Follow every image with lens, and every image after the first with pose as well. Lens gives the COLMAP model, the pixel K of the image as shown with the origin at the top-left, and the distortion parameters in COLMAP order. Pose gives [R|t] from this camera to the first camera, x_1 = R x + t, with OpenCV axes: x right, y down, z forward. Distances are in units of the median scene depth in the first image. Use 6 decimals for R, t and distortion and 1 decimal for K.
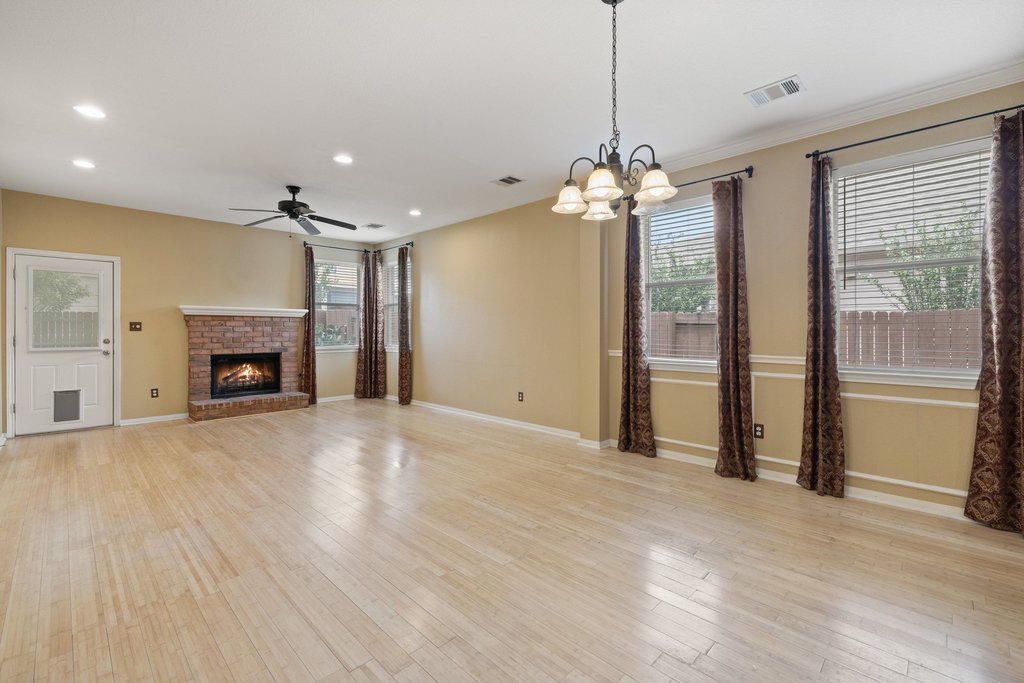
lens RADIAL K [[431.0, 0, 509.2], [0, 431.0, 331.3], [0, 0, 1]] dist [0.001237, 0.000165]
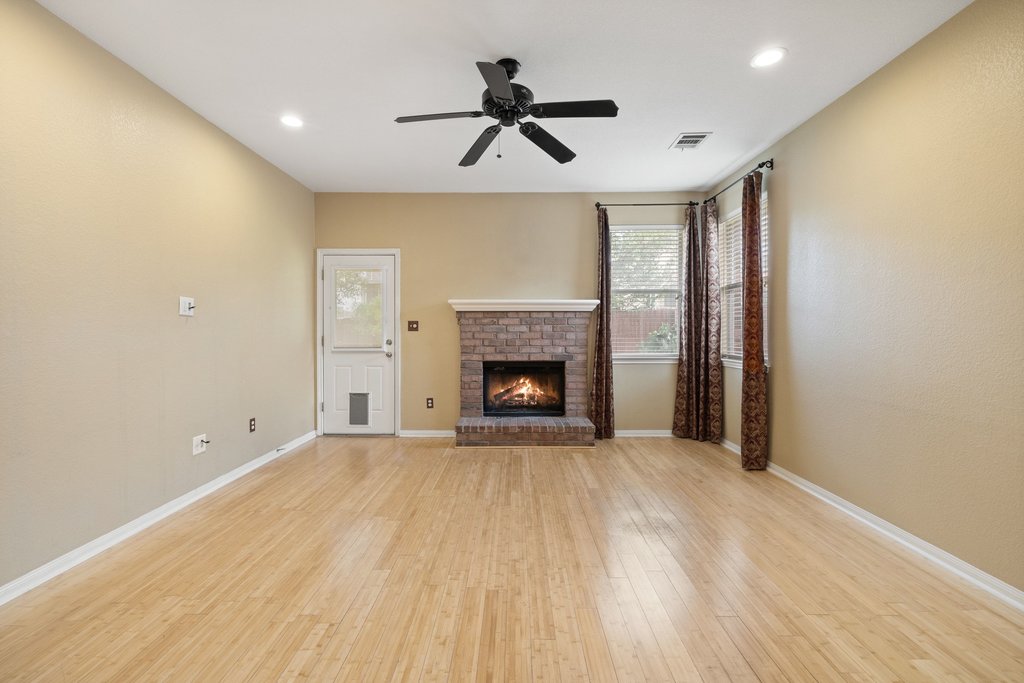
lens RADIAL K [[431.0, 0, 516.7], [0, 431.0, 333.4], [0, 0, 1]] dist [0.001237, 0.000165]
pose [[0.700664, 0.002872, -0.713485, -0.082770], [-0.001058, 0.999995, 0.002986, 0.001013], [0.713490, -0.001337, 0.700664, 0.499970]]
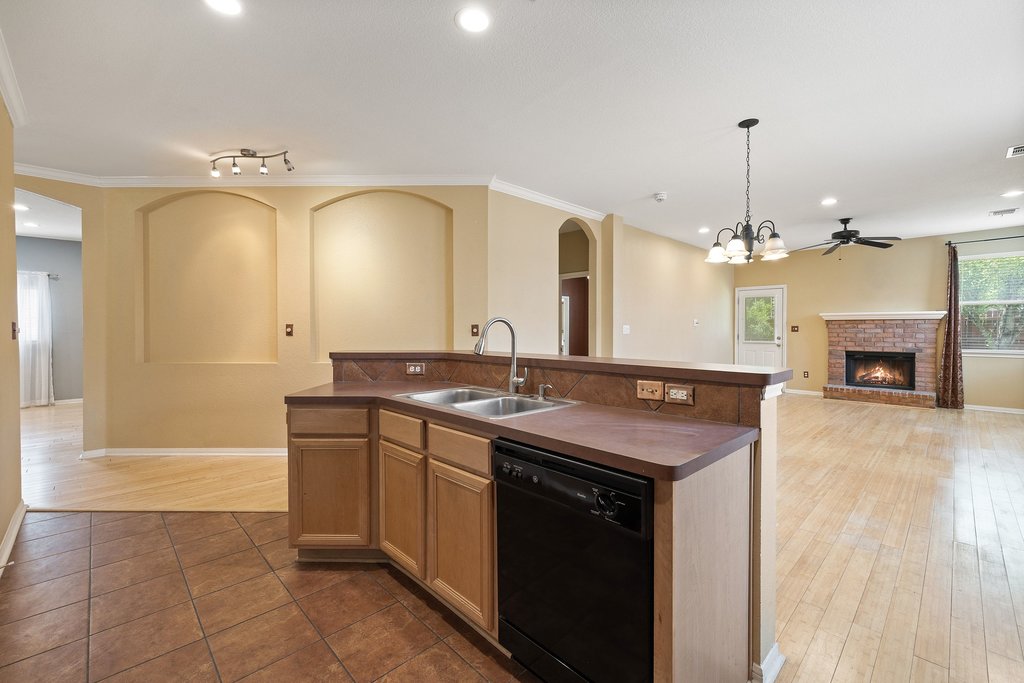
lens RADIAL K [[431.0, 0, 518.9], [0, 431.0, 334.0], [0, 0, 1]] dist [0.001237, 0.000165]
pose [[-0.018122, 0.014120, -0.999736, 0.618727], [-0.001808, 0.999898, 0.014155, -0.011710], [0.999834, 0.002064, -0.018095, 0.057664]]
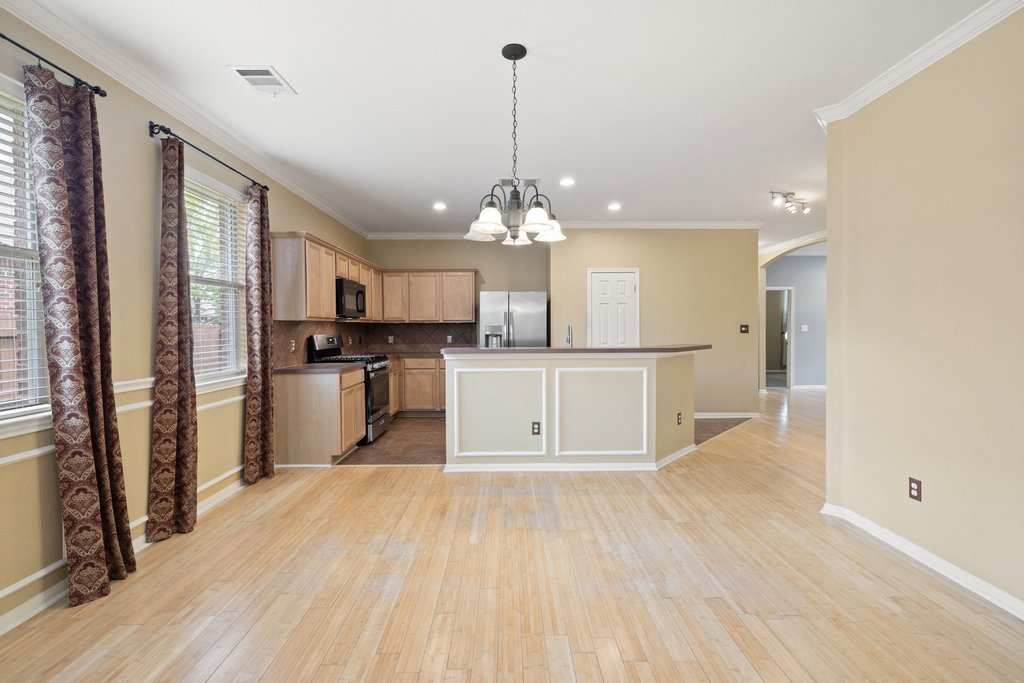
lens RADIAL K [[431.0, 0, 513.3], [0, 431.0, 334.7], [0, 0, 1]] dist [0.001237, 0.000165]
pose [[-0.710540, -0.007074, 0.703621, -0.190017], [0.008146, 0.999800, 0.018277, -0.016283], [-0.703609, 0.018718, -0.710341, 0.608390]]
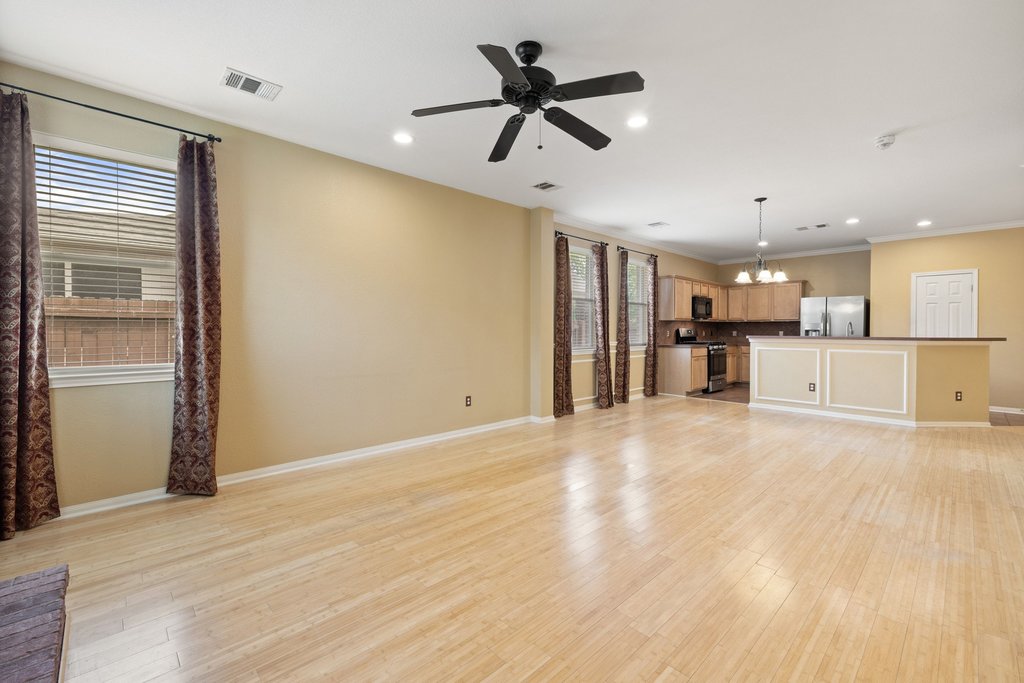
lens RADIAL K [[431.0, 0, 510.9], [0, 431.0, 332.0], [0, 0, 1]] dist [0.001237, 0.000165]
pose [[0.042616, -0.004798, 0.999080, -0.808379], [0.001300, 0.999988, 0.004746, 0.000081], [-0.999091, 0.001096, 0.042621, 0.795342]]
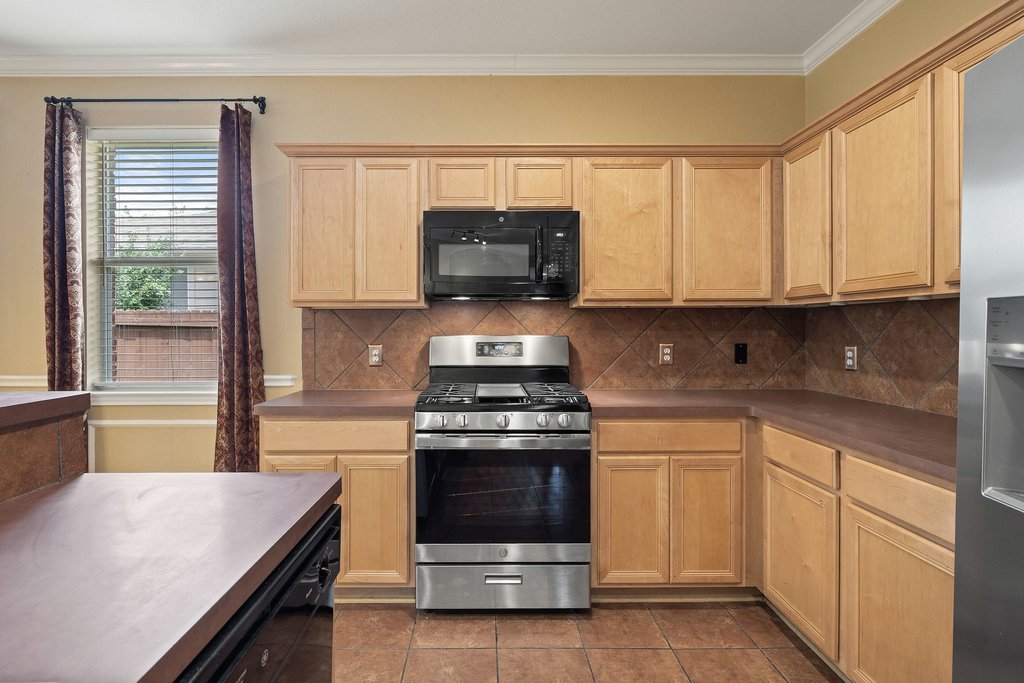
lens RADIAL K [[707.4, 0, 513.2], [0, 707.4, 344.8], [0, 0, 1]] dist [-0.010497, -0.004409]
pose [[0.729709, -0.005003, 0.683739, 0.229234], [0.000142, 0.999974, 0.007164, -0.000261], [-0.683757, -0.005131, 0.729691, -0.208541]]
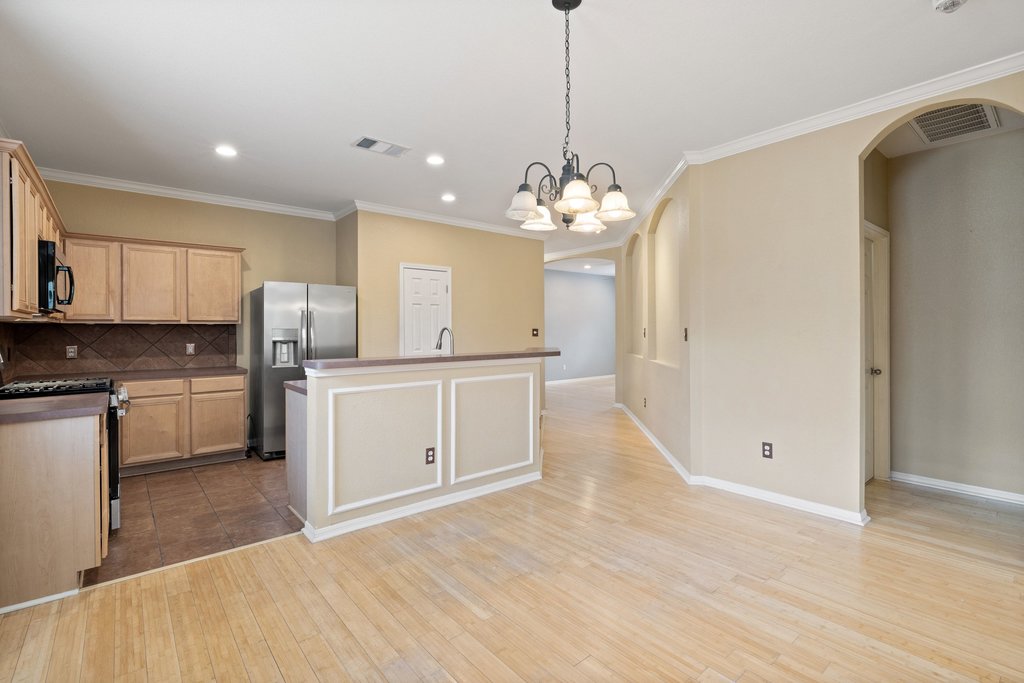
lens RADIAL K [[467.2, 0, 502.4], [0, 467.2, 329.8], [0, 0, 1]] dist [-0.001612, -0.000054]
pose [[-0.994450, 0.005659, 0.105054, 0.093704], [0.005949, 0.999979, 0.002439, -0.016953], [-0.105038, 0.003051, -0.994464, 0.681083]]
